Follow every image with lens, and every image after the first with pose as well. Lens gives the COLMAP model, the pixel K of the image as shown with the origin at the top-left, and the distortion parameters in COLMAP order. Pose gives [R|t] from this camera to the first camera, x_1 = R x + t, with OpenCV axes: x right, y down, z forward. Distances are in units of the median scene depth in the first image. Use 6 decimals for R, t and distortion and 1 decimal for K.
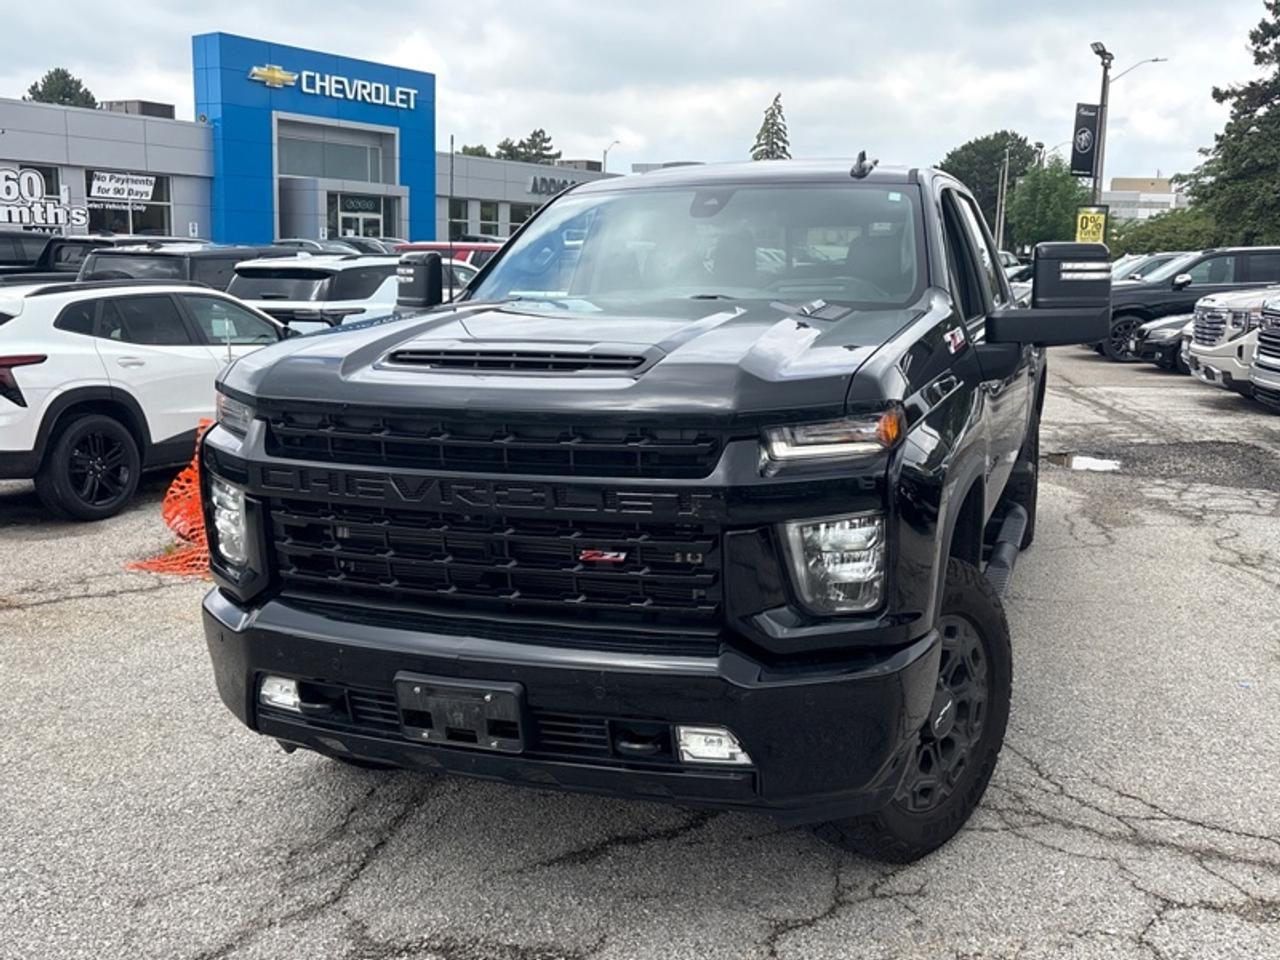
lens RADIAL K [[1254.5, 0, 662.6], [0, 1254.5, 466.6], [0, 0, 1]] dist [0.014587, 0.003696]
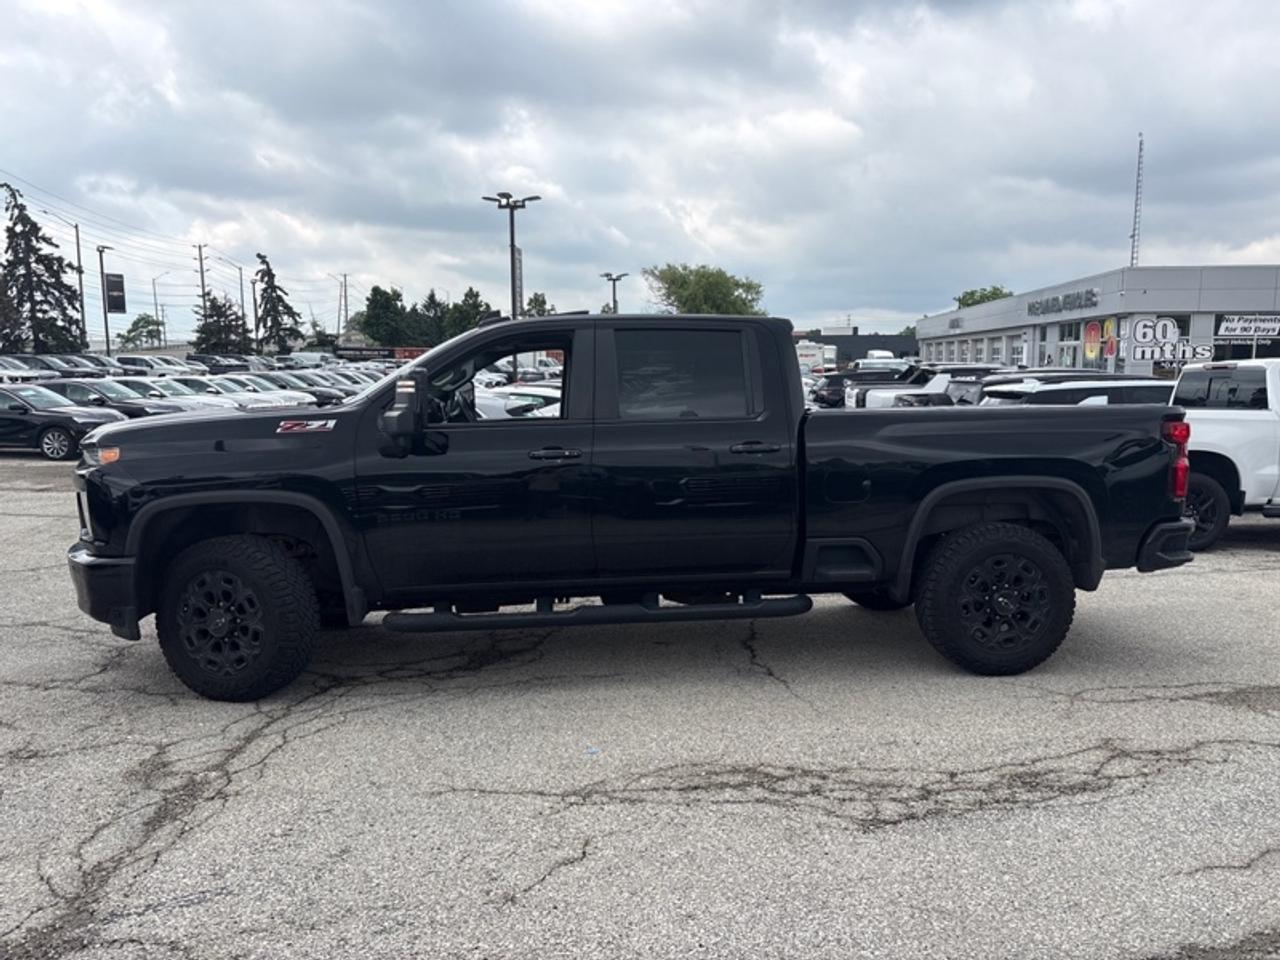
lens RADIAL K [[977.2, 0, 642.4], [0, 977.2, 476.4], [0, 0, 1]] dist [0.015781, -0.005223]
pose [[0.431622, 0.070101, -0.899326, 0.166653], [-0.135644, 0.990684, 0.012121, -0.011452], [0.891798, 0.116756, 0.437110, 0.084214]]
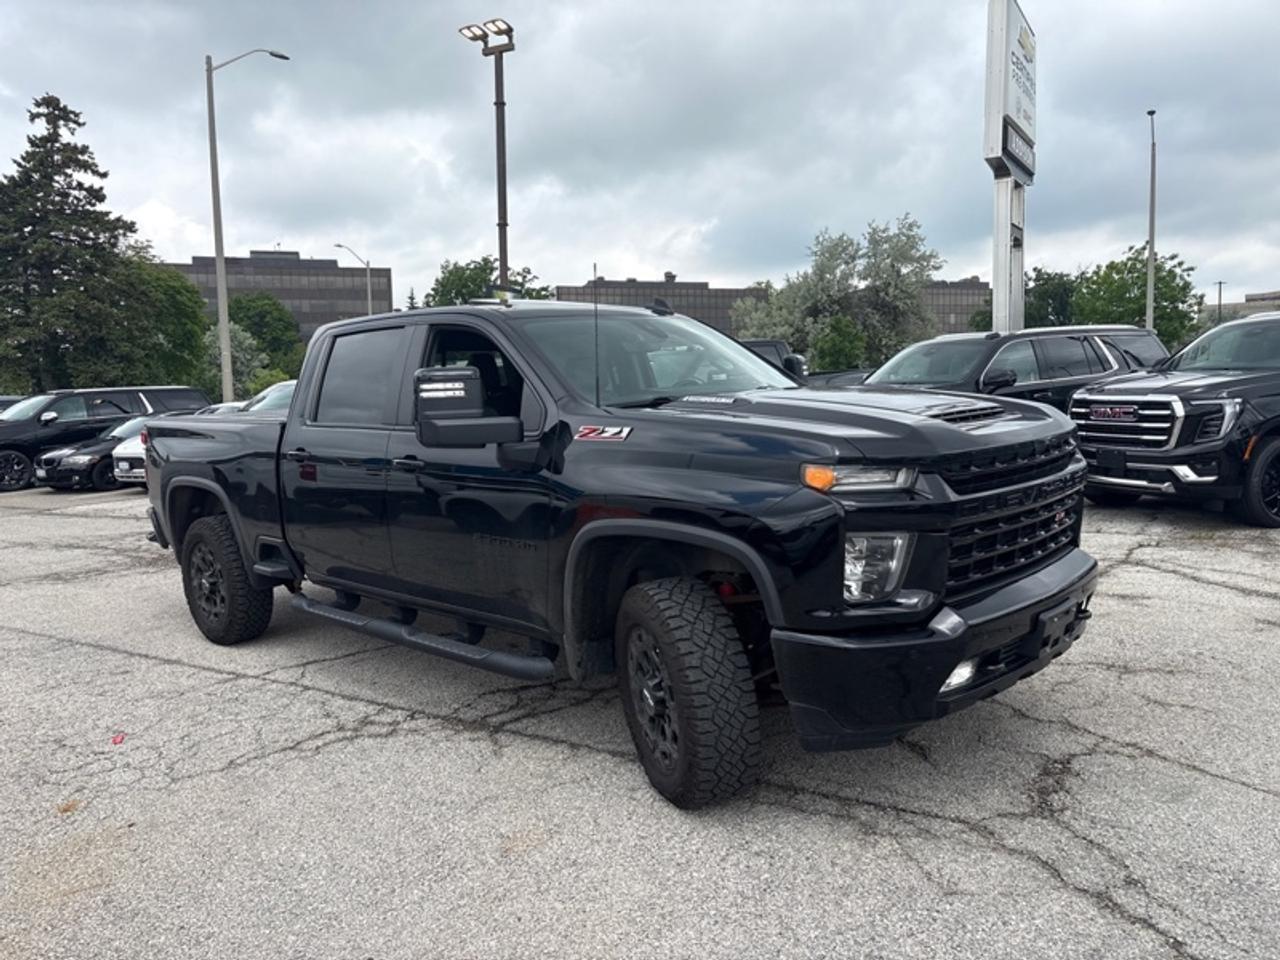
lens RADIAL K [[966.2, 0, 640.0], [0, 966.2, 480.0], [0, 0, 1]] dist [0.025269, -0.004798]
pose [[0.408061, -0.113770, 0.905838, -0.115491], [0.190006, 0.981062, 0.037624, -0.010688], [-0.892964, 0.156761, 0.421950, 0.071765]]
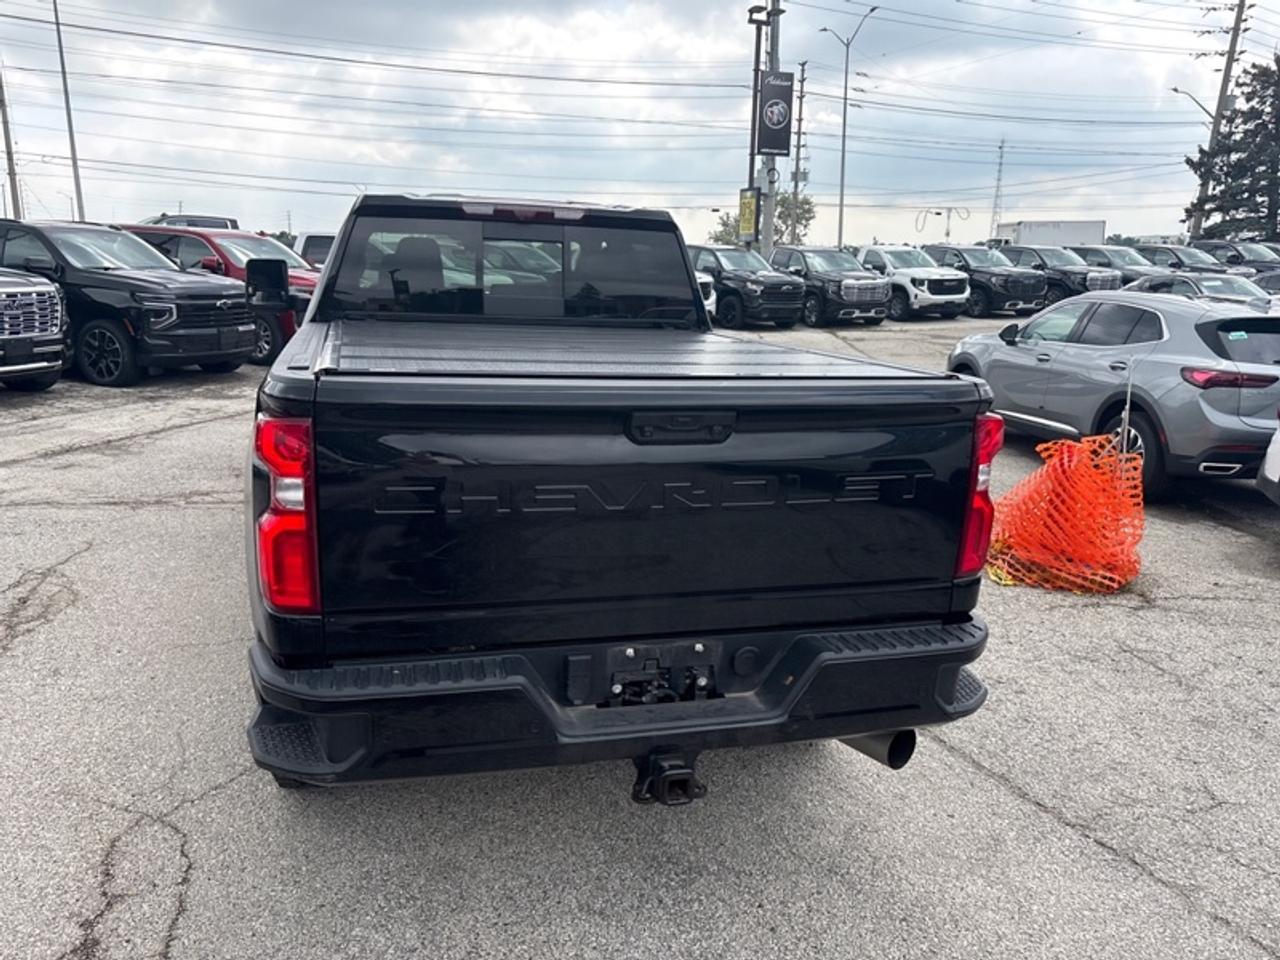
lens RADIAL K [[977.2, 0, 642.4], [0, 977.2, 476.4], [0, 0, 1]] dist [0.015781, -0.005223]
pose [[-0.816085, 0.093398, -0.570336, 0.081653], [-0.125460, 0.934692, 0.332583, -0.047194], [0.564150, 0.342970, -0.751070, 0.279522]]
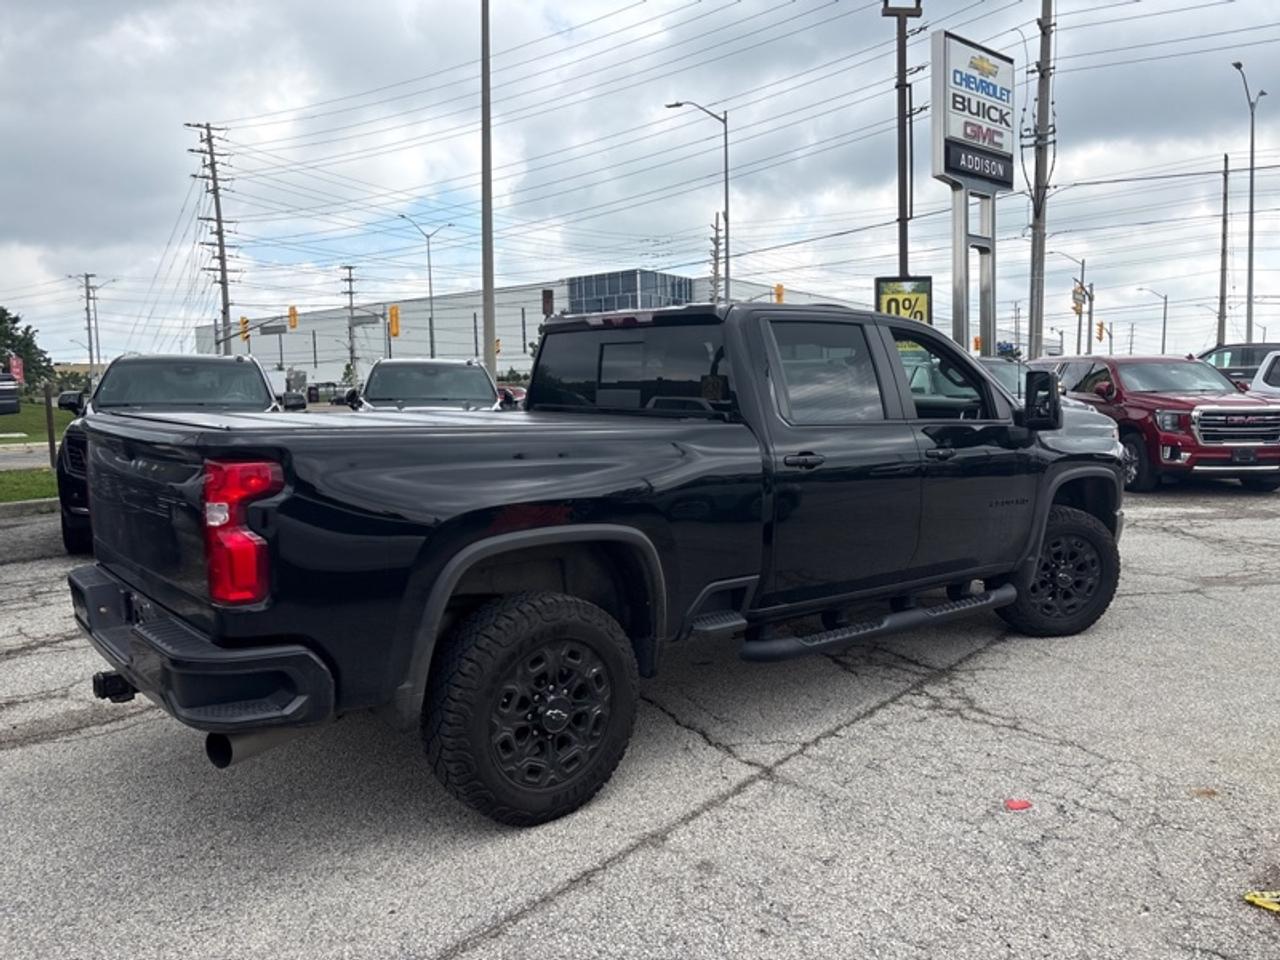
lens RADIAL K [[978.3, 0, 637.1], [0, 978.3, 462.9], [0, 0, 1]] dist [0.012817, -0.003592]
pose [[-0.860761, -0.039760, 0.507454, -0.047717], [0.081534, 0.973302, 0.214560, -0.045393], [-0.502437, 0.226060, -0.834538, 0.289408]]
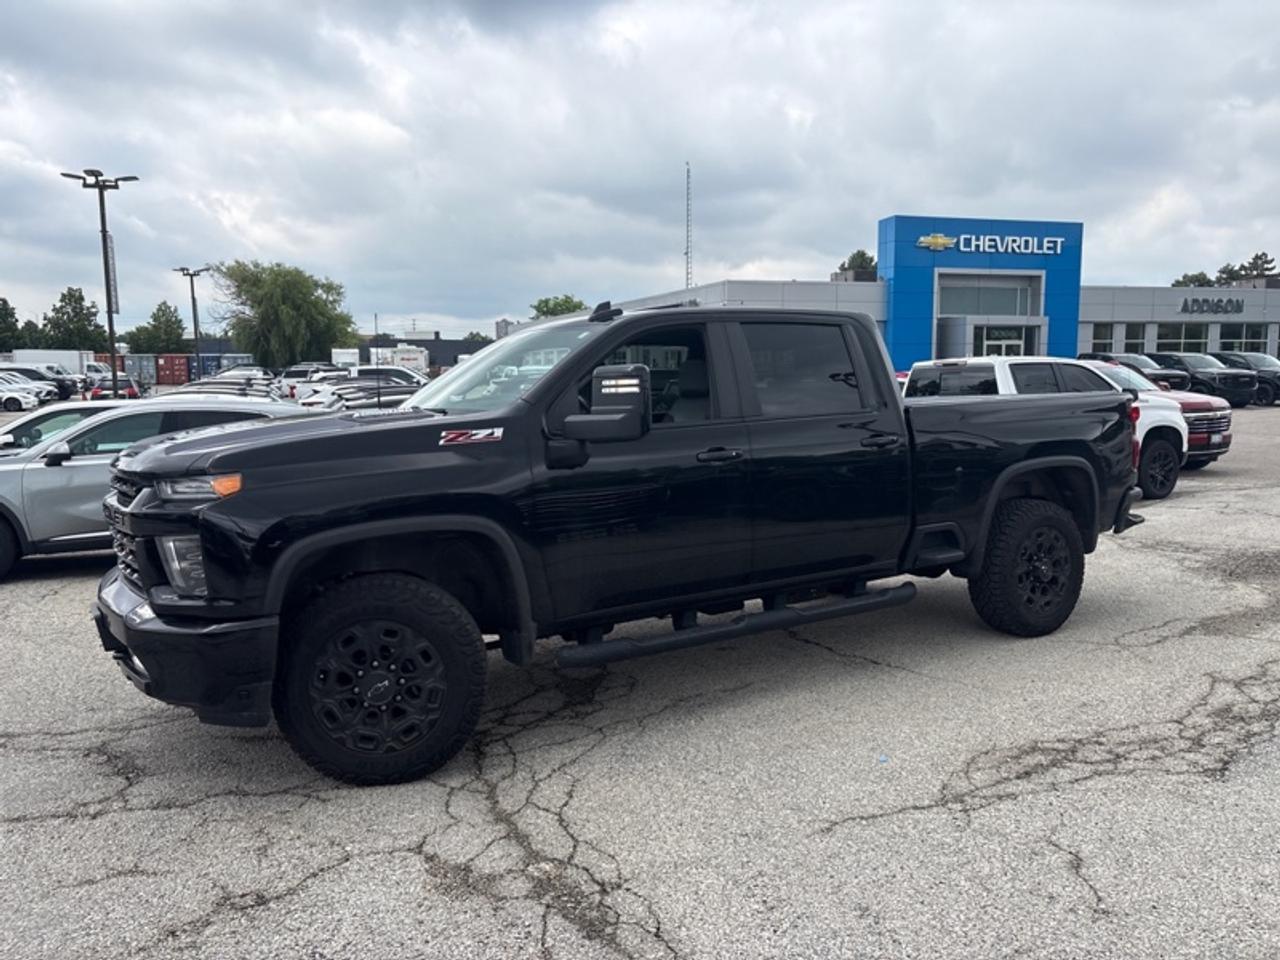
lens RADIAL K [[978.3, 0, 637.1], [0, 978.3, 462.9], [0, 0, 1]] dist [0.012817, -0.003592]
pose [[0.772868, 0.023805, -0.634120, 0.110427], [-0.073002, 0.995997, -0.051585, -0.002822], [0.630354, 0.086160, 0.771512, 0.026228]]
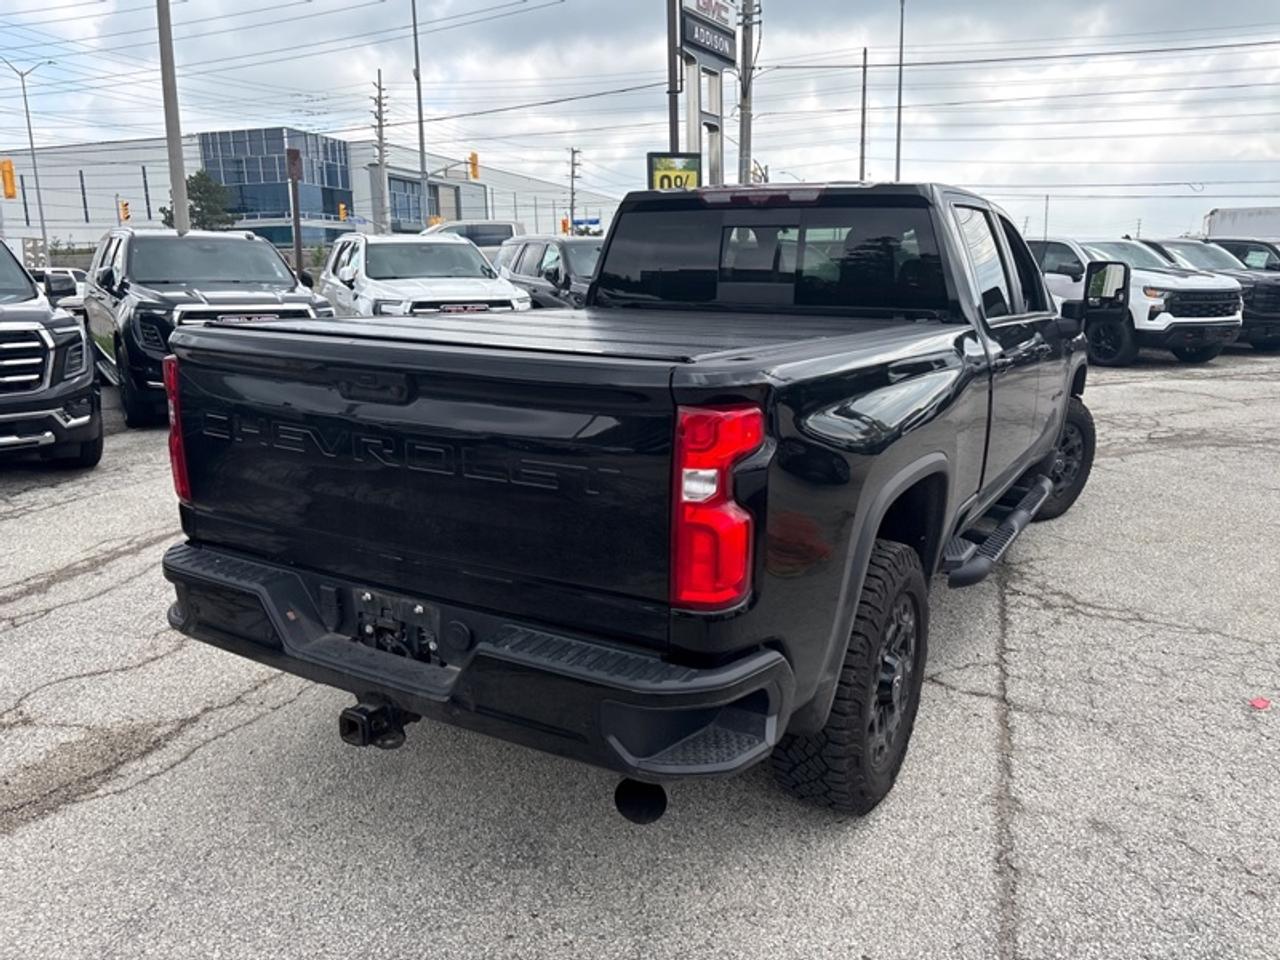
lens RADIAL K [[978.3, 0, 637.1], [0, 978.3, 462.9], [0, 0, 1]] dist [0.012817, -0.003592]
pose [[-0.982022, -0.045772, 0.183132, 0.015443], [0.022136, 0.935539, 0.352530, -0.047637], [-0.187463, 0.350246, -0.917706, 0.291340]]
